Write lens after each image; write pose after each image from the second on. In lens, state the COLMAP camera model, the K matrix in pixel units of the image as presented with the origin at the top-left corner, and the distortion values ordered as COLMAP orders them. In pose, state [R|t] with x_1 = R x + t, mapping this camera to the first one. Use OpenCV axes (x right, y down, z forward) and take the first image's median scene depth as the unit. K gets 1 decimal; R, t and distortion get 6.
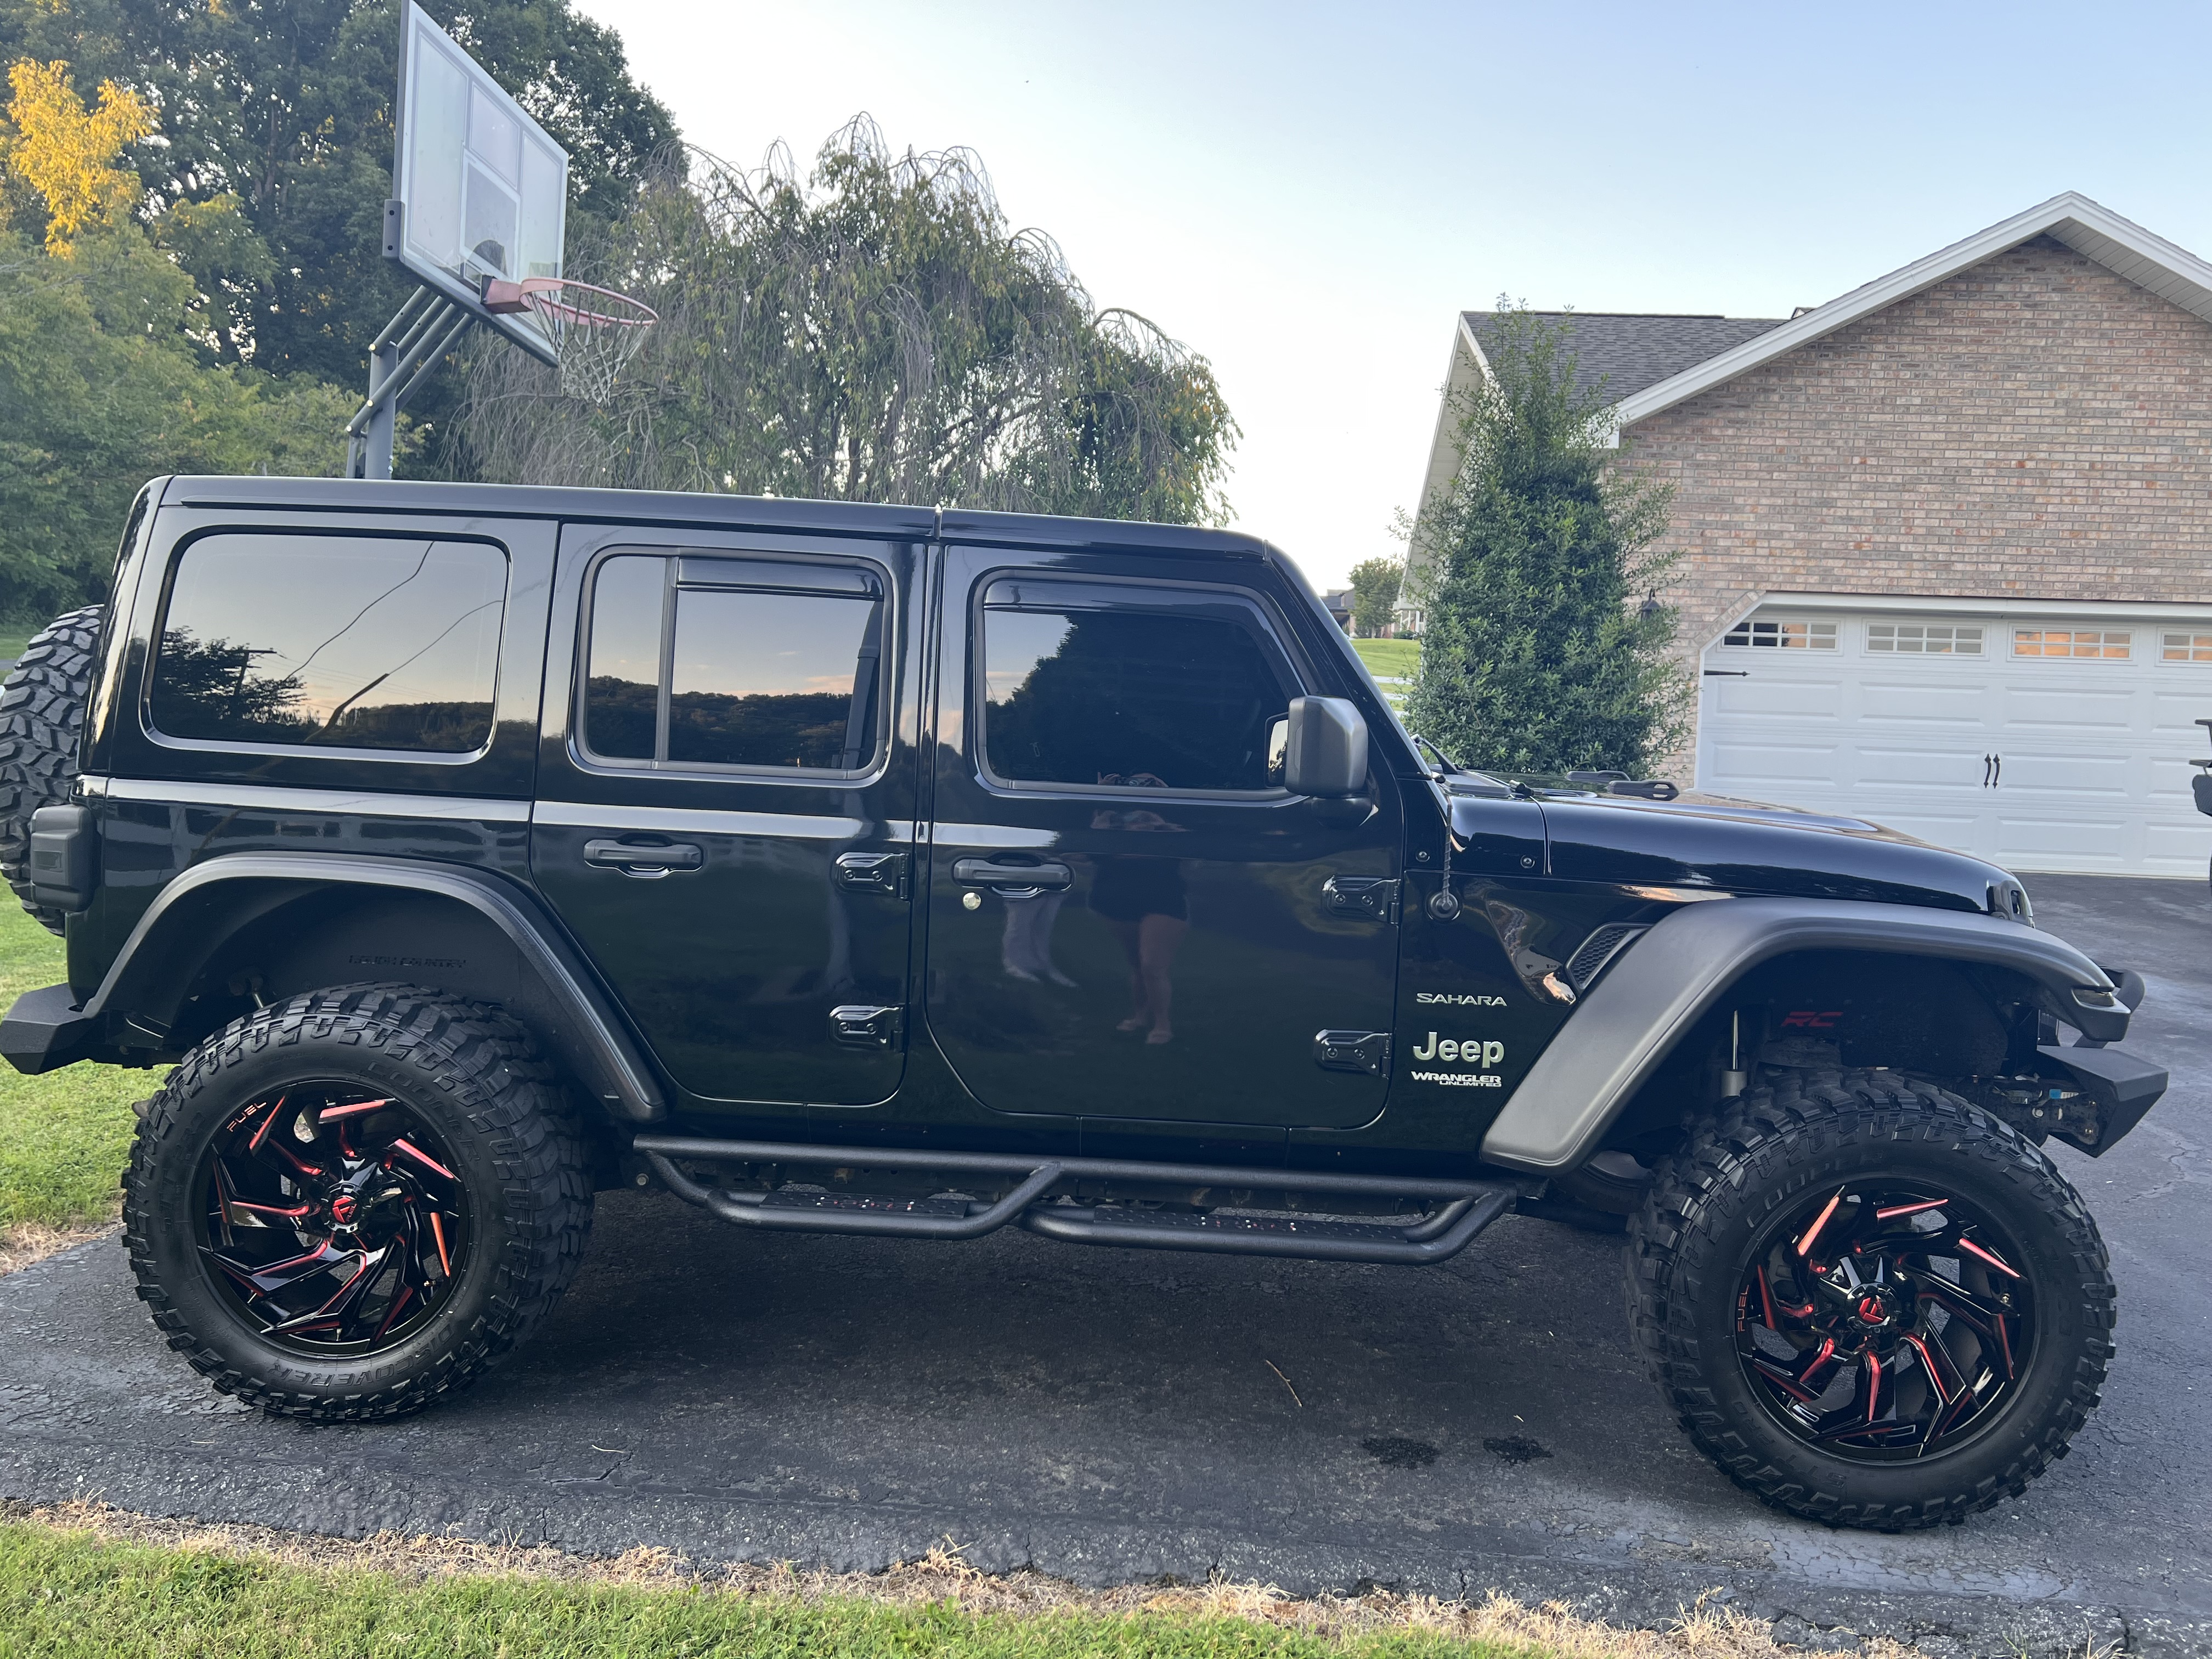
lens RADIAL K [[1791.6, 0, 1106.0], [0, 1791.6, 829.5], [0, 0, 1]] dist [-0.001094, 0.001554]
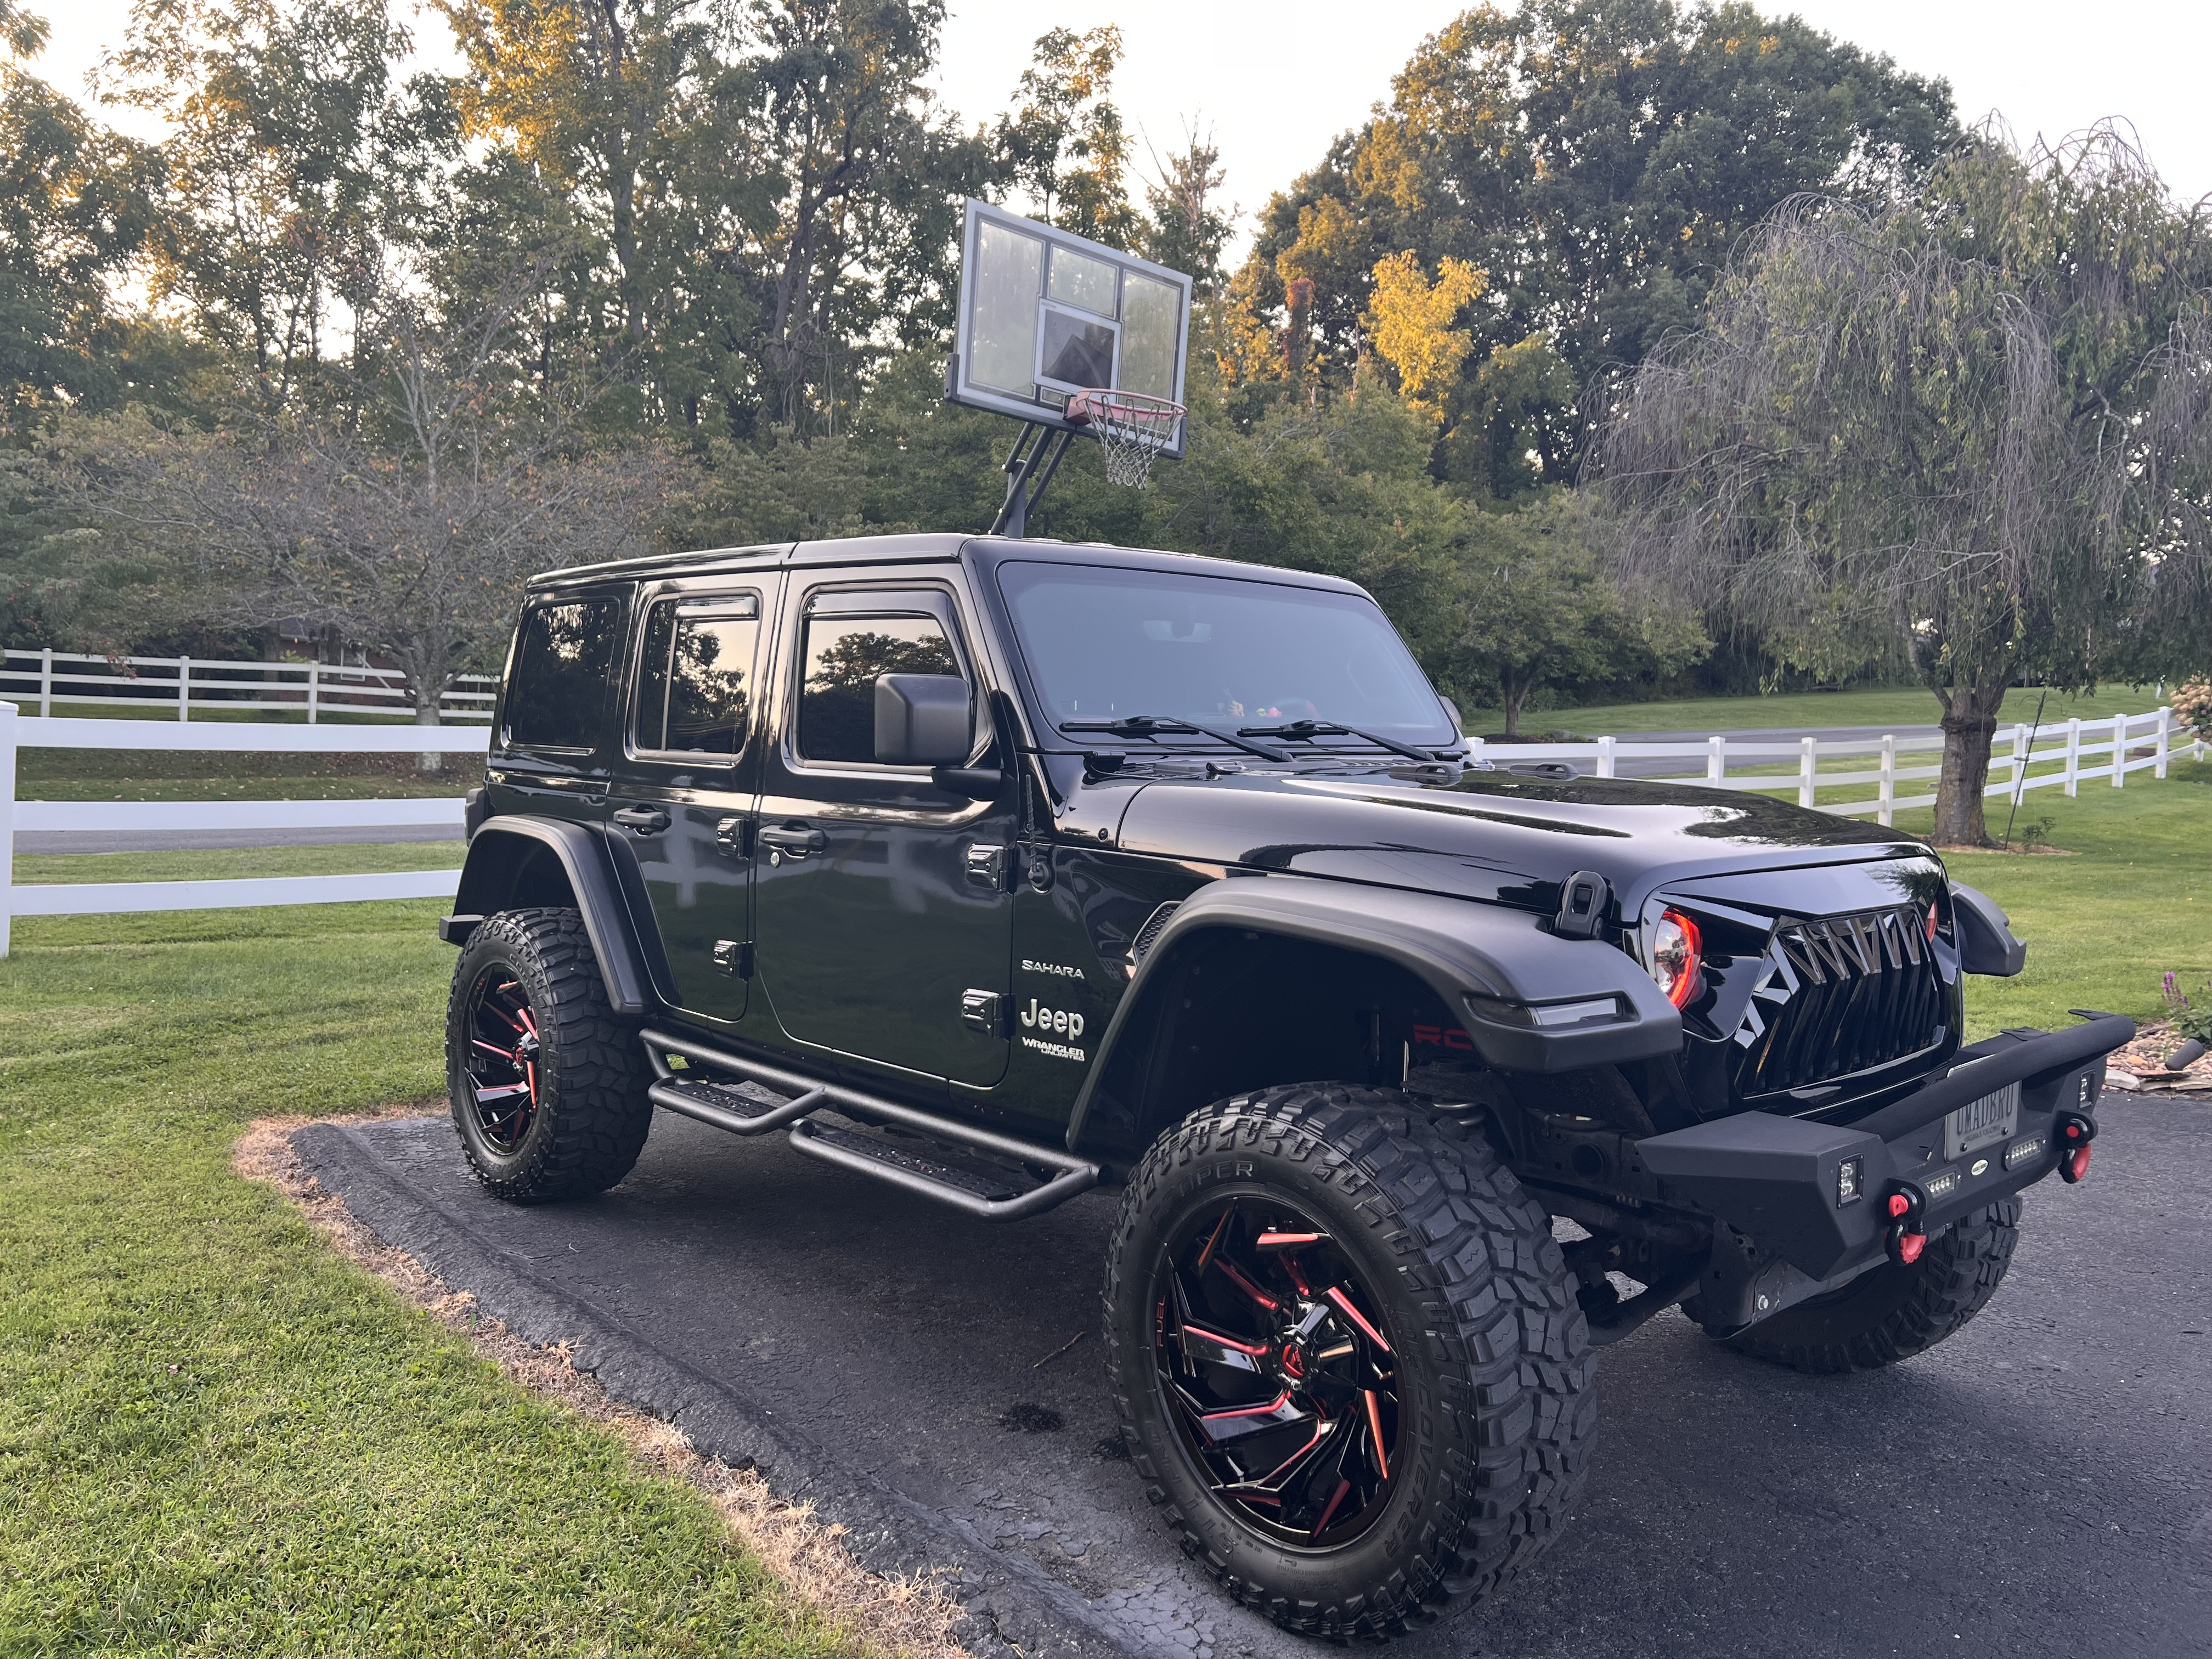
lens RADIAL K [[1670.2, 0, 851.6], [0, 1670.2, 801.4], [0, 0, 1]] dist [0.013349, -0.003267]
pose [[0.667929, 0.004231, -0.744213, 0.803377], [-0.050040, 0.997976, -0.039237, 0.042447], [0.742541, 0.063448, 0.666789, 0.276569]]
